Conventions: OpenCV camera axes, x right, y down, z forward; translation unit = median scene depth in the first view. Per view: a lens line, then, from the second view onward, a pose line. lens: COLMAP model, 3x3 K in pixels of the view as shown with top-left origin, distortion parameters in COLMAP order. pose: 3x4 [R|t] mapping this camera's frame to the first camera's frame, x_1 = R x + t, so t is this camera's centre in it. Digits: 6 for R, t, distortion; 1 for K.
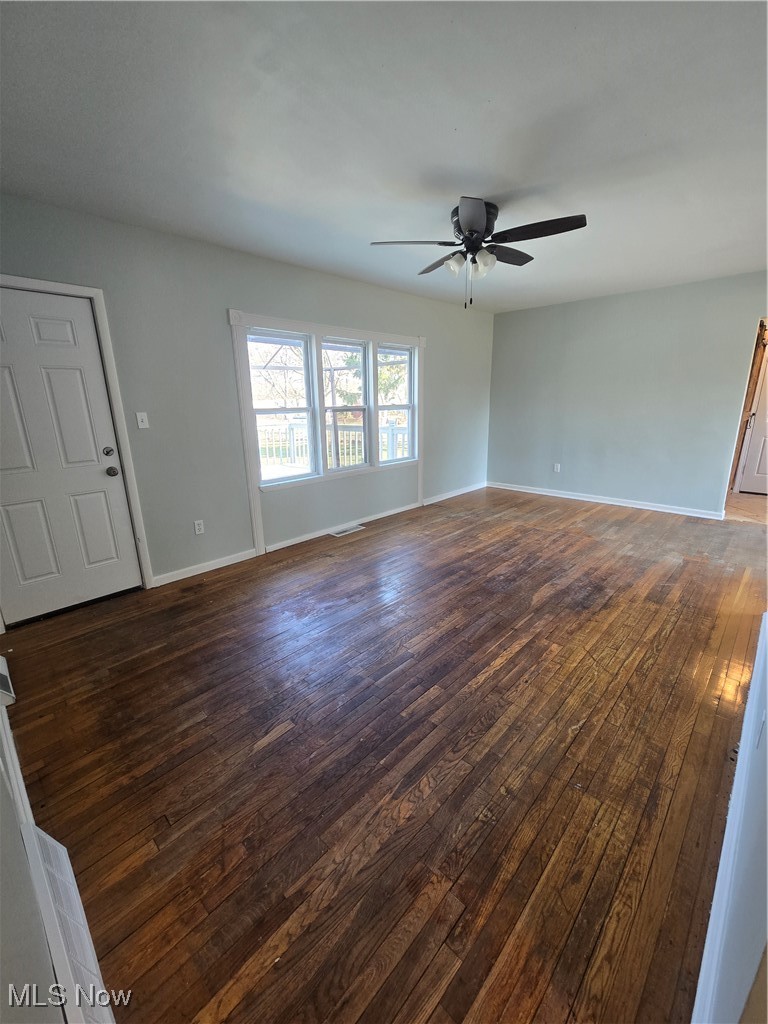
lens RADIAL K [[419.5, 0, 384.0], [0, 419.5, 512.0], [0, 0, 1]] dist [-0.000774, -0.000026]
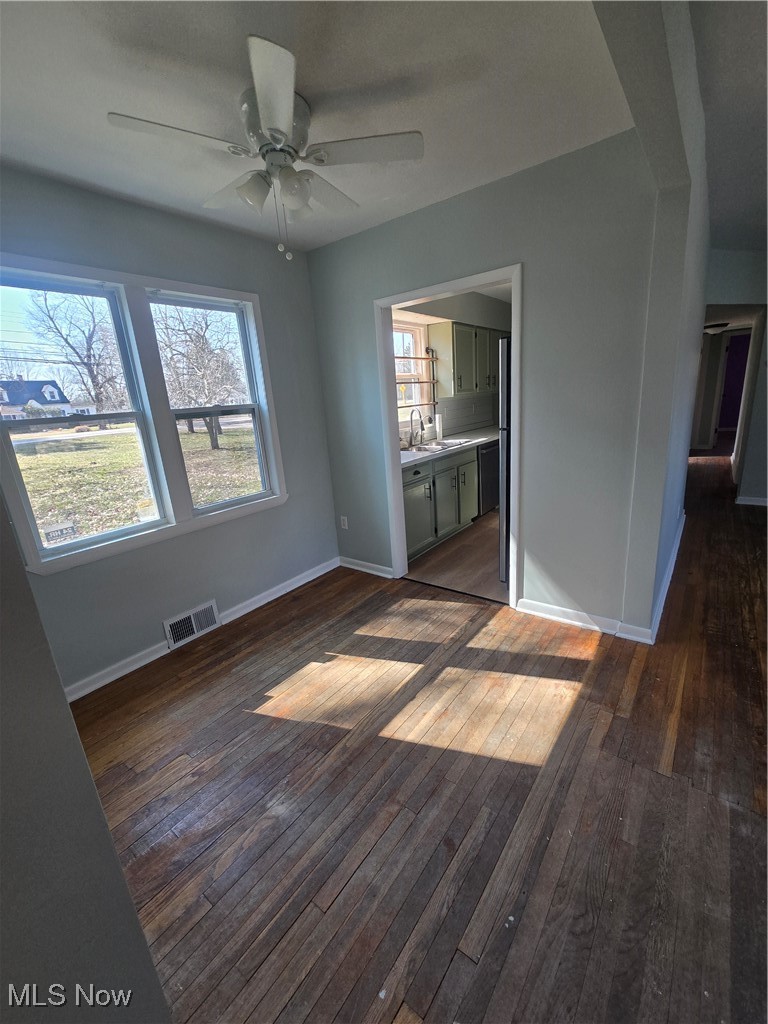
lens RADIAL K [[419.5, 0, 384.0], [0, 419.5, 512.0], [0, 0, 1]] dist [-0.000774, -0.000026]
pose [[-0.990104, 0.115088, -0.080304, 0.687374], [0.058780, 0.859718, 0.507376, -0.209504], [0.127432, 0.497635, -0.857975, 0.707584]]
